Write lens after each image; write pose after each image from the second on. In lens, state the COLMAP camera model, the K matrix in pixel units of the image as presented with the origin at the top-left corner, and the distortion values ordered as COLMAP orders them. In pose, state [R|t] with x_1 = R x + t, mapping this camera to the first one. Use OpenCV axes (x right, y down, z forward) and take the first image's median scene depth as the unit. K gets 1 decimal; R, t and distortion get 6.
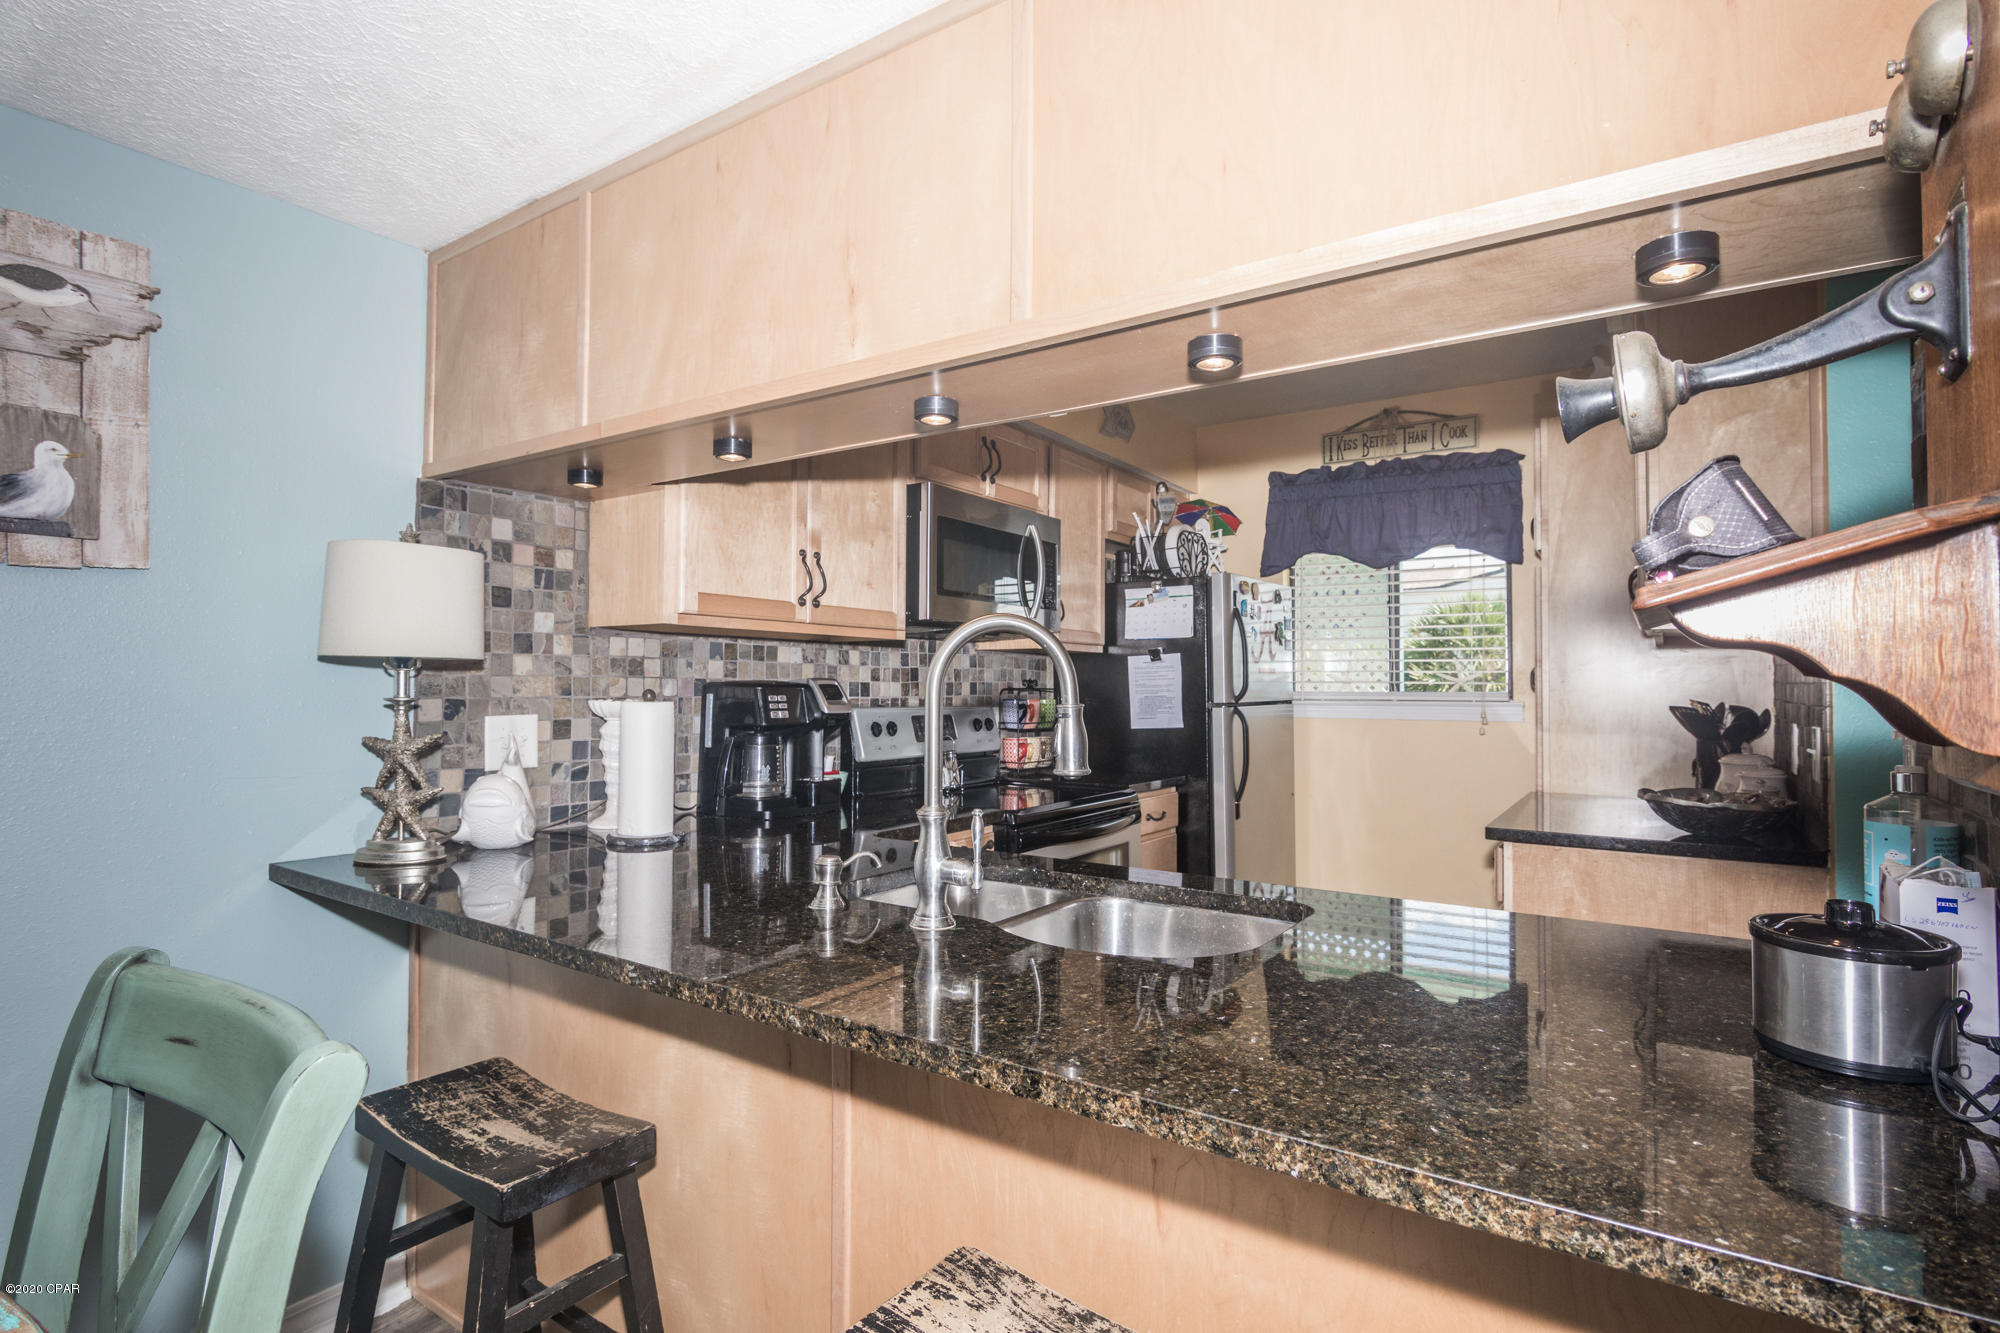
lens RADIAL K [[982.9, 0, 996.9], [0, 982.9, 665.6], [0, 0, 1]] dist [-0.002760, -0.001229]
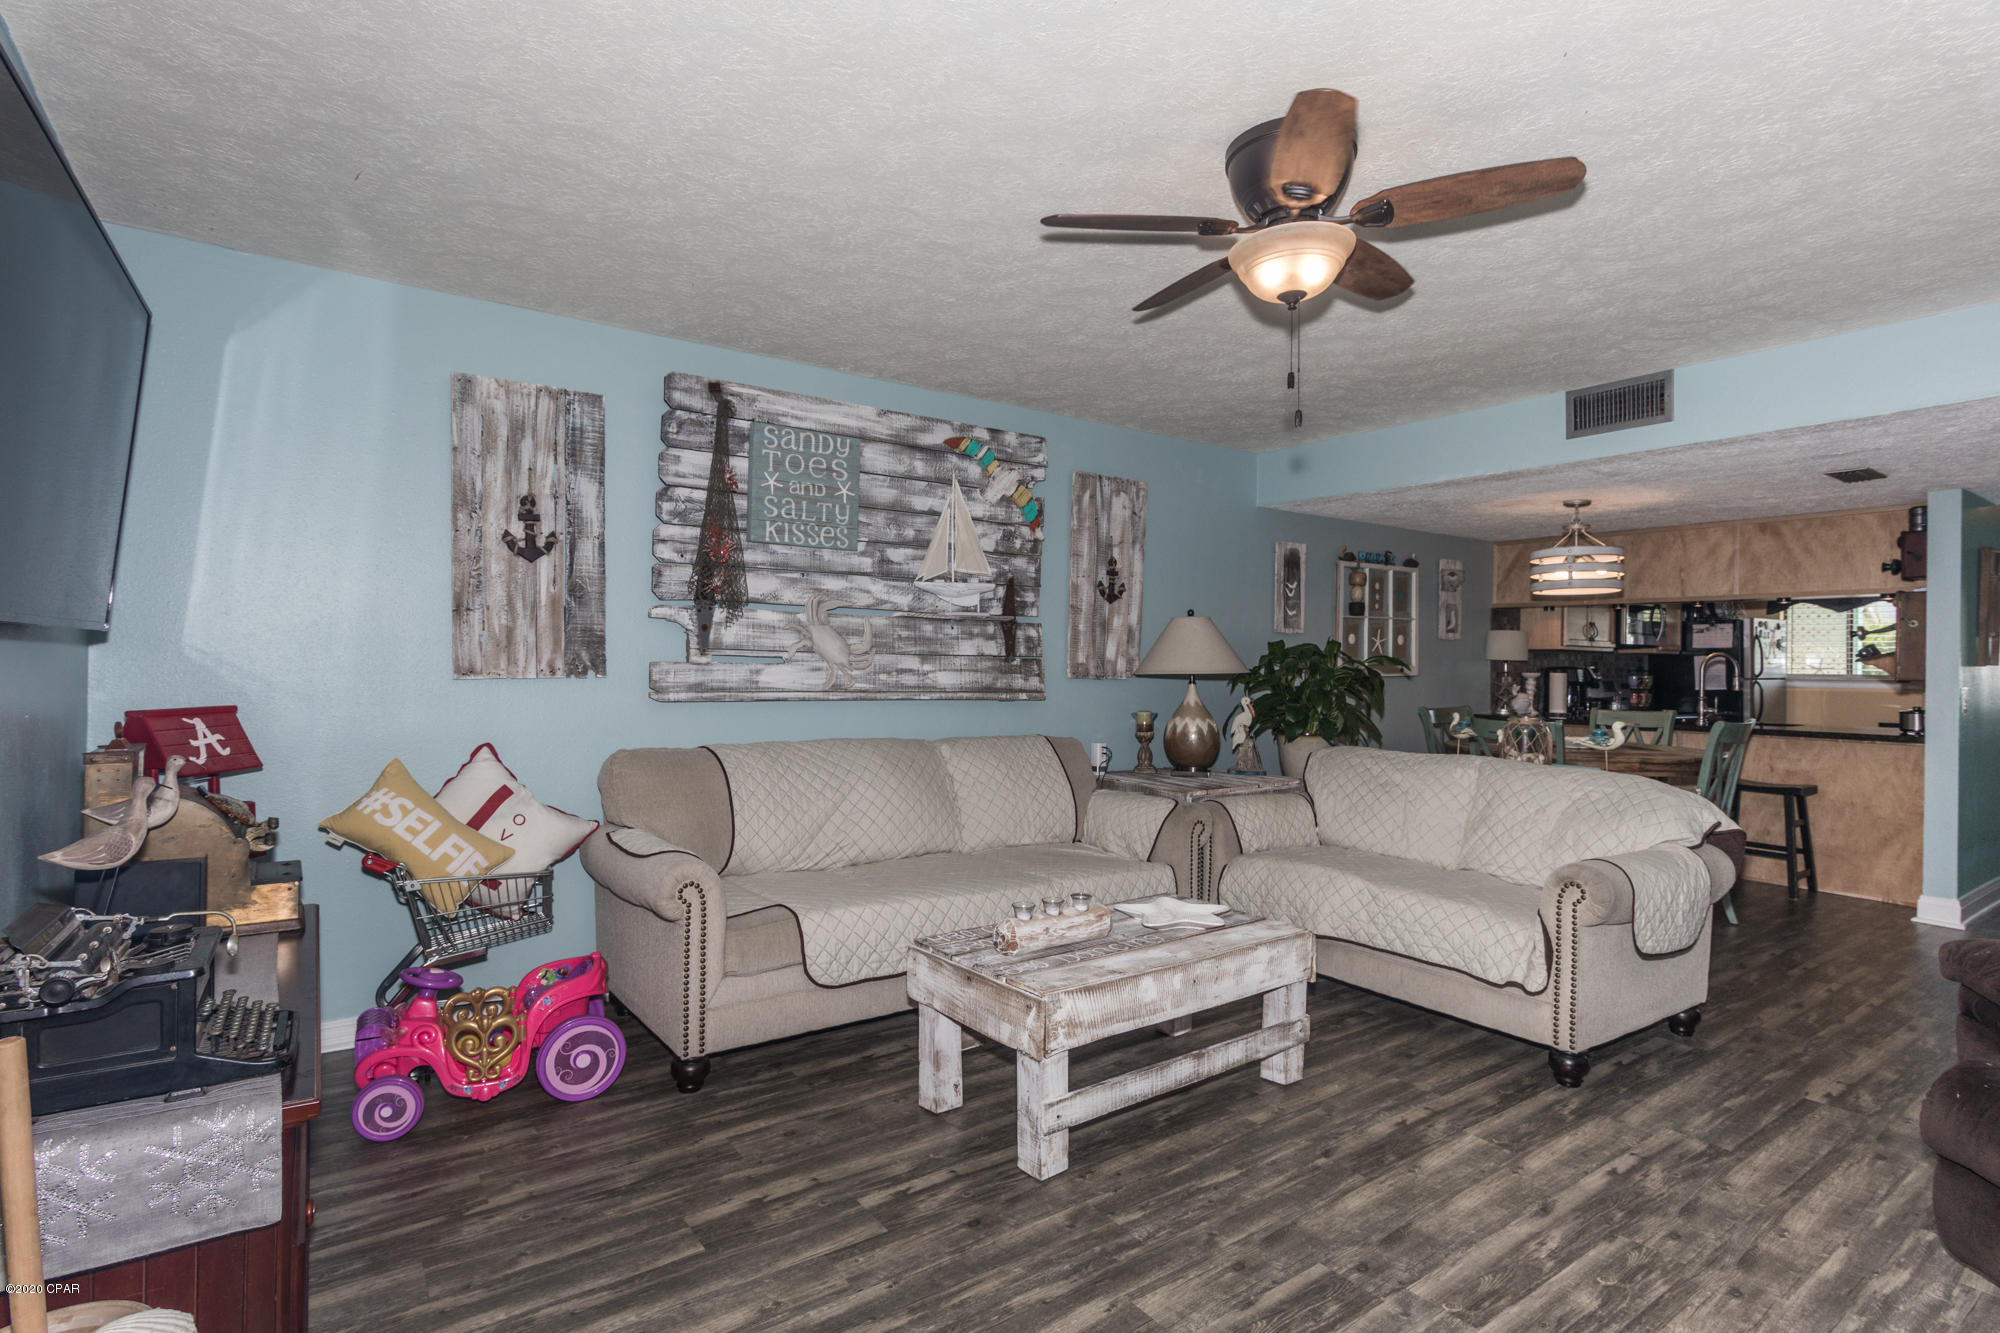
lens RADIAL K [[982.9, 0, 996.9], [0, 982.9, 665.6], [0, 0, 1]] dist [-0.002760, -0.001229]
pose [[0.936024, 0.008205, -0.351842, -0.736487], [-0.001589, 0.999816, 0.019091, -0.037232], [0.351934, -0.017311, 0.935865, -2.109235]]
